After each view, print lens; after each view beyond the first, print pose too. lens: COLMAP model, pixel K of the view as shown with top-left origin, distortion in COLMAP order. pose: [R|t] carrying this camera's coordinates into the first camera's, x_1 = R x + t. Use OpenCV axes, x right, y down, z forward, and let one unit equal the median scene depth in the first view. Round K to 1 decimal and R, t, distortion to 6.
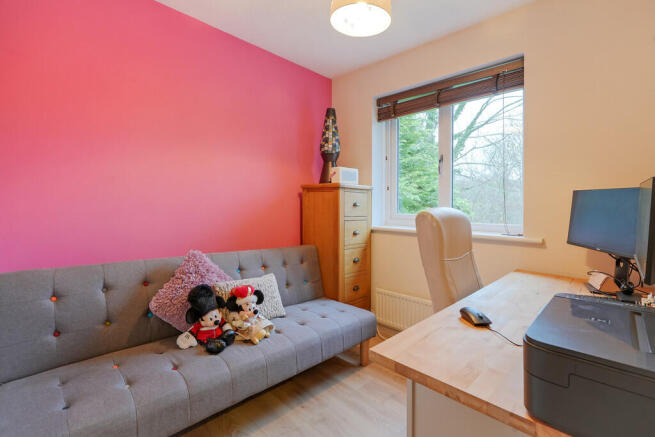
lens RADIAL K [[298.0, 0, 328.2], [0, 298.0, 214.5], [0, 0, 1]] dist [0.000016, -0.000143]
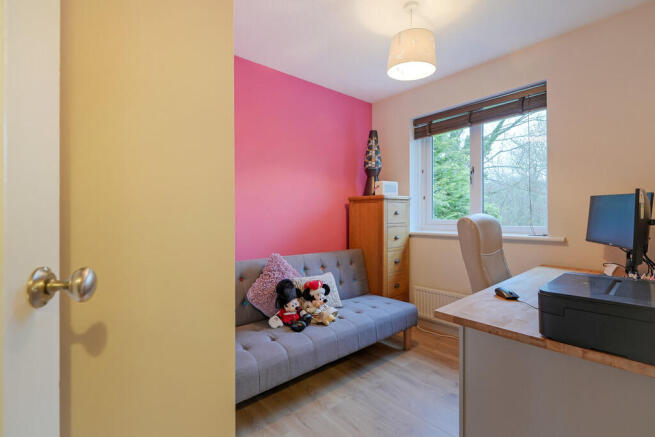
lens RADIAL K [[297.5, 0, 328.5], [0, 297.5, 230.8], [0, 0, 1]] dist [-0.000036, 0.000033]
pose [[0.997107, -0.026412, -0.071268, -0.108061], [0.028366, 0.999245, 0.026553, -0.002059], [0.070513, -0.028498, 0.997104, -0.204302]]
